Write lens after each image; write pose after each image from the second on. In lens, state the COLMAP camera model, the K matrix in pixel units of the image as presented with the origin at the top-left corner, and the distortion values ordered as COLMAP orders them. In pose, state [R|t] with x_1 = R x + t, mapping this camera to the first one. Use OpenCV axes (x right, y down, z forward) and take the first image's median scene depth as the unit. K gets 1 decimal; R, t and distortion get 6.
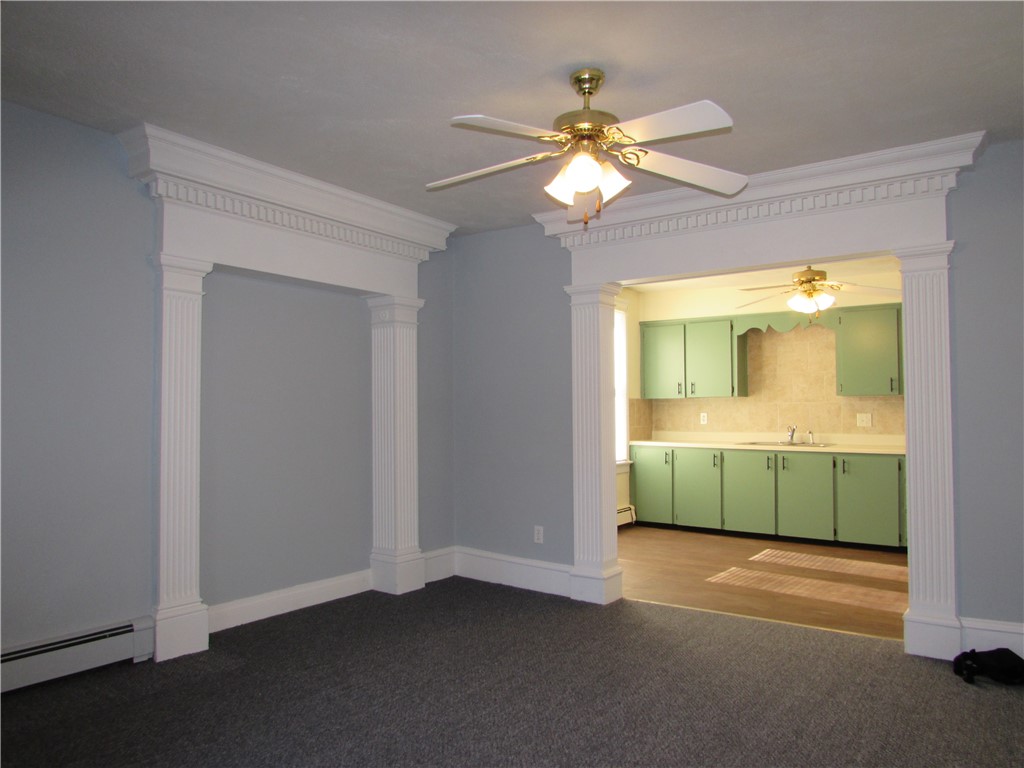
lens RADIAL K [[722.6, 0, 507.2], [0, 722.6, 385.1], [0, 0, 1]] dist [-0.033330, 0.007414]
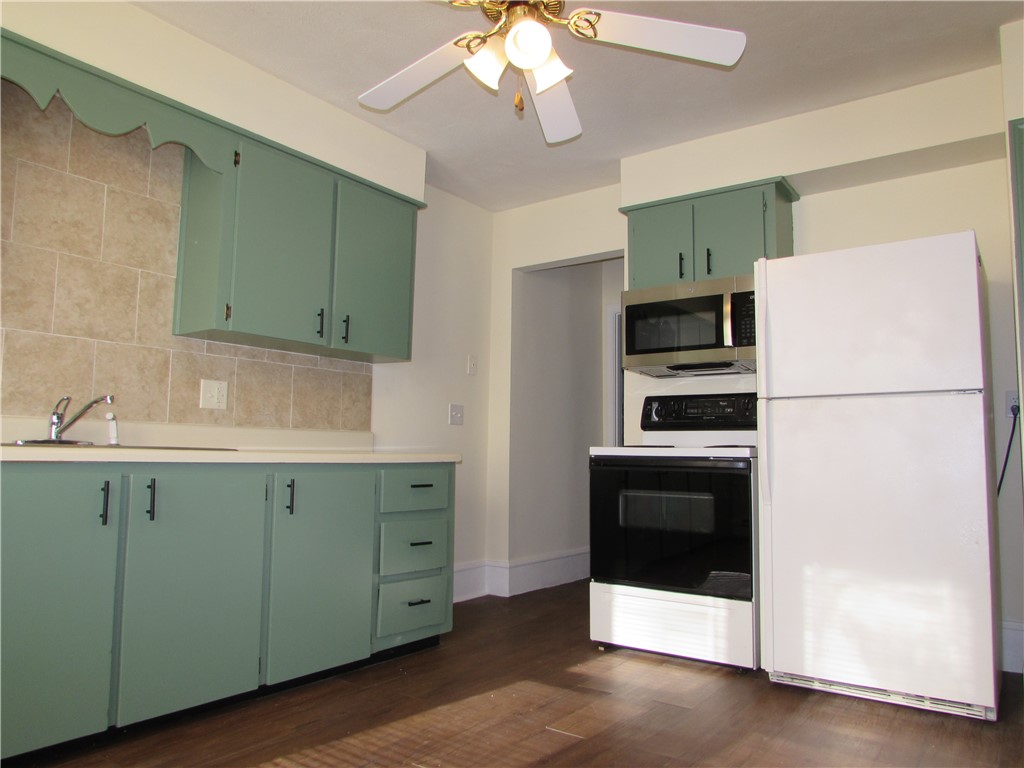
lens RADIAL K [[722.6, 0, 518.5], [0, 722.6, 386.8], [0, 0, 1]] dist [-0.033330, 0.007414]
pose [[0.000723, 0.087342, 0.996178, 0.065218], [-0.054291, 0.994713, -0.087175, 0.101216], [-0.998525, -0.054020, 0.005461, 1.118220]]
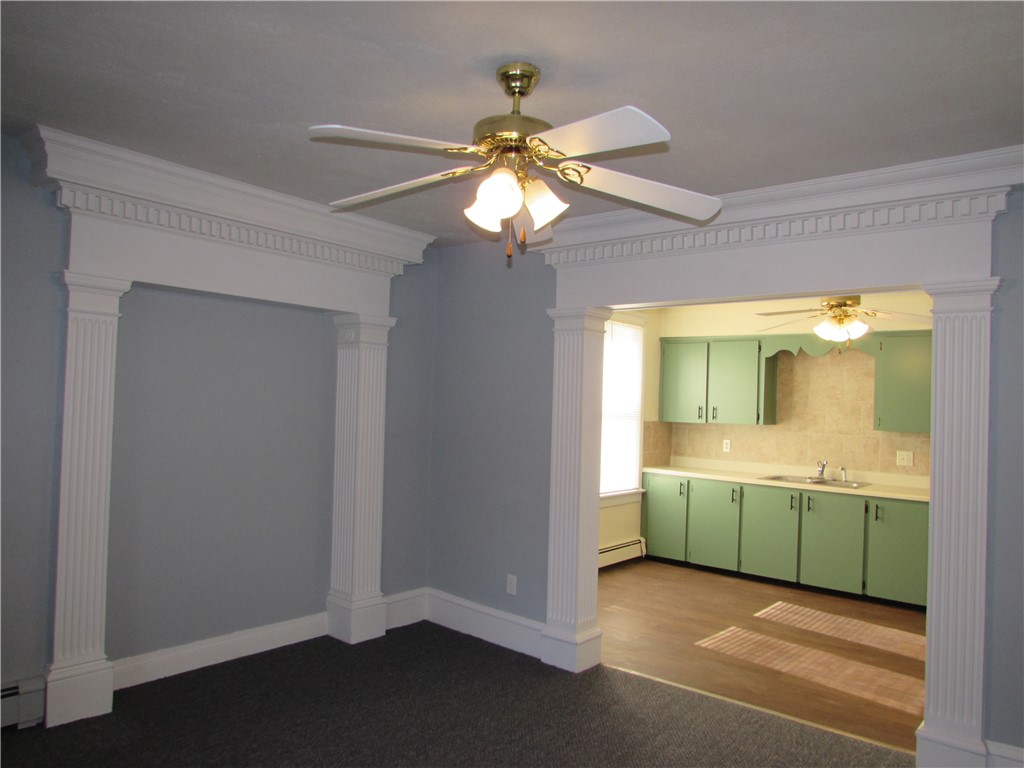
lens RADIAL K [[722.6, 0, 507.8], [0, 722.6, 385.1], [0, 0, 1]] dist [-0.033330, 0.007414]
pose [[0.996745, 0.034188, -0.073013, 0.094410], [-0.033450, 0.999376, 0.011309, -0.049726], [0.073354, -0.008830, 0.997267, 0.108595]]
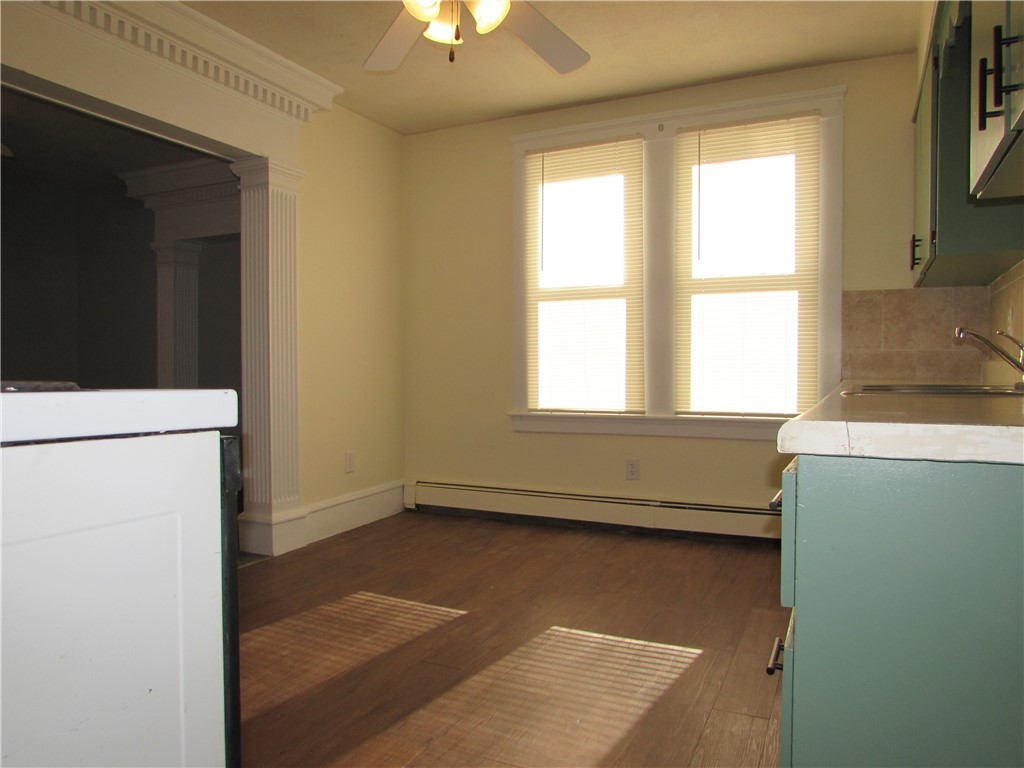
lens RADIAL K [[722.6, 0, 515.7], [0, 722.6, 385.7], [0, 0, 1]] dist [-0.033330, 0.007414]
pose [[0.172422, 0.020615, -0.984807, 0.926884], [0.038844, 0.998861, 0.027710, 0.091108], [0.984257, -0.043032, 0.171425, 1.080737]]
